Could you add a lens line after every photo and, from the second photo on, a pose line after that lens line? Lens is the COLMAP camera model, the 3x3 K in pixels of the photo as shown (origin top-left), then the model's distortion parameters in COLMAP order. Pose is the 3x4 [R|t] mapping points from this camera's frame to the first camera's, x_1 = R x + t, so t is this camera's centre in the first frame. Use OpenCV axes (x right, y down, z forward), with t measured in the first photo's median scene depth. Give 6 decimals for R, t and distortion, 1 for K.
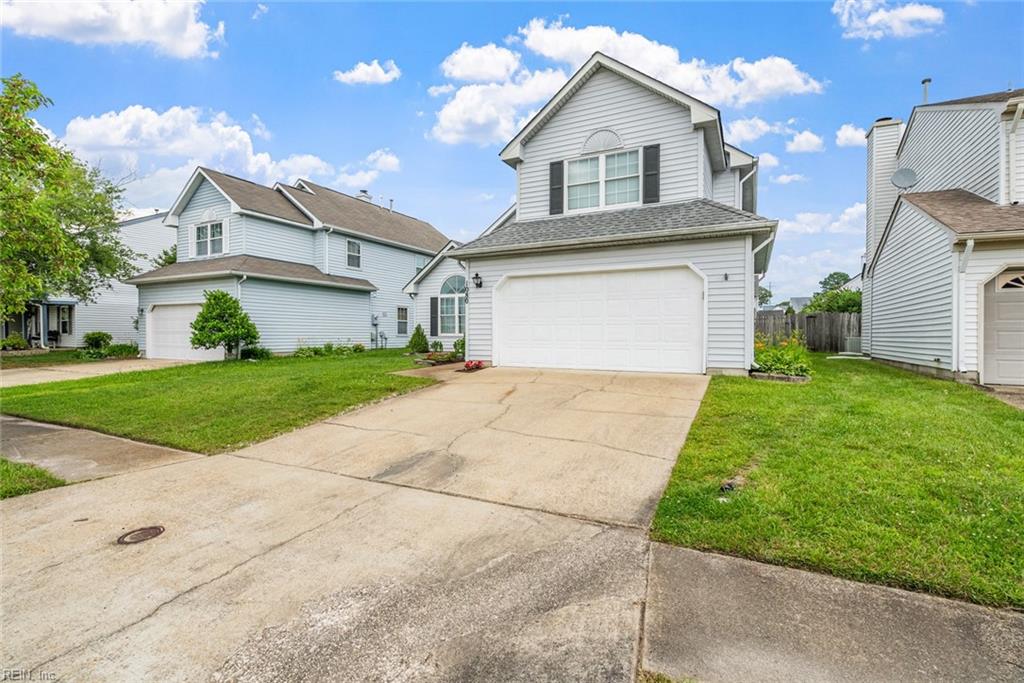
lens RADIAL K [[474.8, 0, 504.0], [0, 474.8, 336.5], [0, 0, 1]] dist [-0.000451, 0.000240]
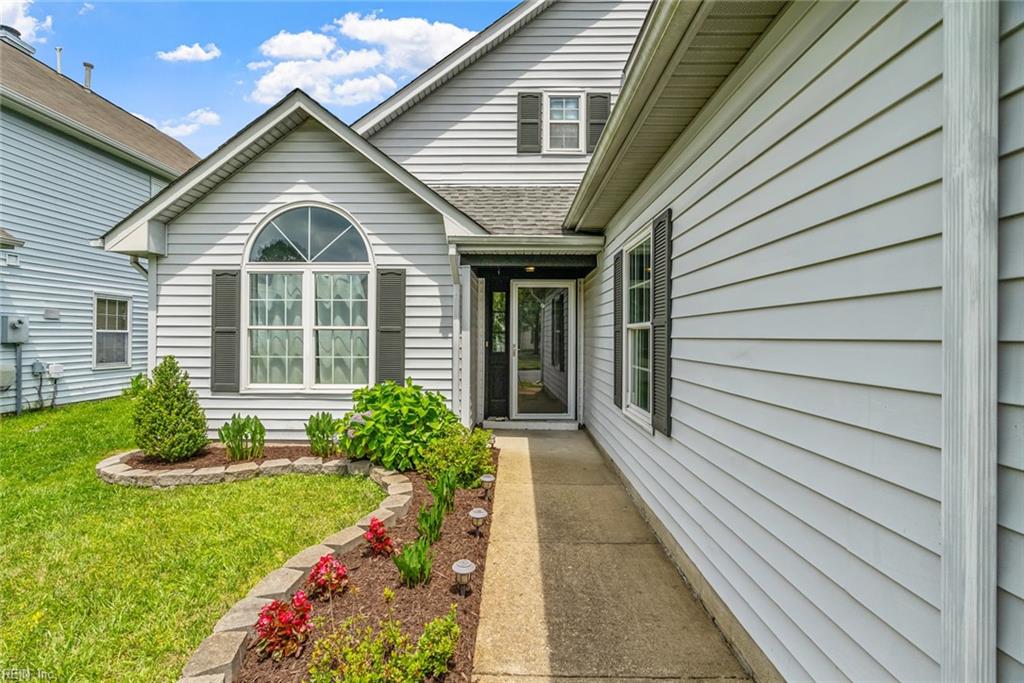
lens RADIAL K [[474.8, 0, 504.0], [0, 474.8, 336.5], [0, 0, 1]] dist [-0.000451, 0.000240]
pose [[0.897513, 0.002686, 0.440980, -0.194191], [-0.003346, 0.999994, 0.000719, -0.063121], [-0.440975, -0.002121, 0.897517, 1.024998]]
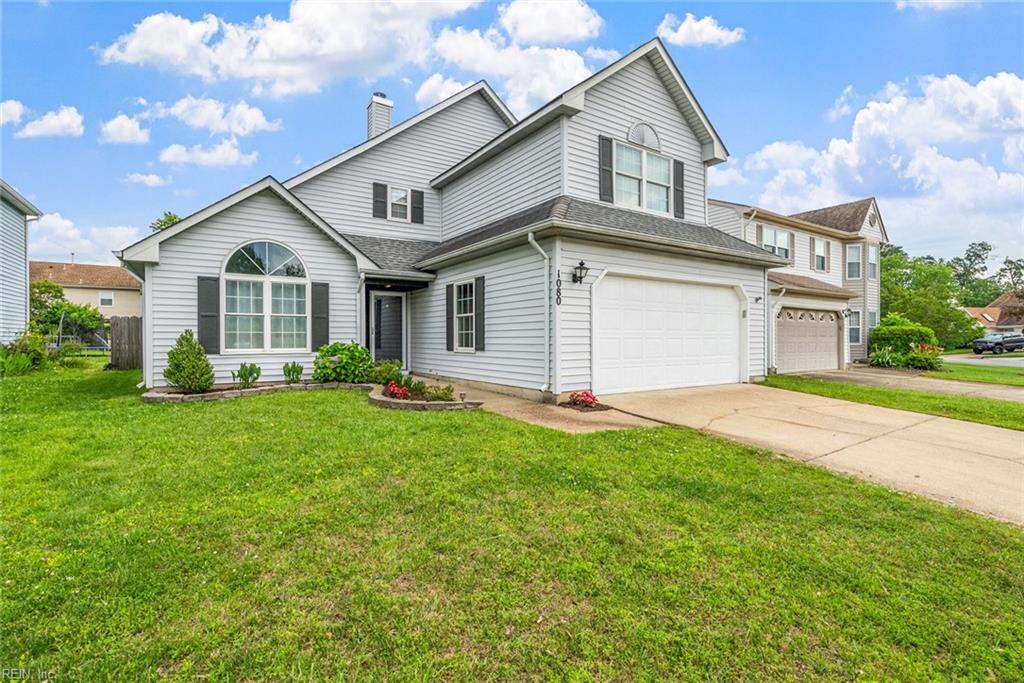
lens RADIAL K [[482.5, 0, 525.0], [0, 482.5, 339.3], [0, 0, 1]] dist [0.002107, -0.000062]
pose [[0.473985, -0.001350, 0.880532, -0.707010], [0.006880, 0.999974, -0.002170, -0.021987], [-0.880506, 0.007087, 0.473982, 0.757532]]
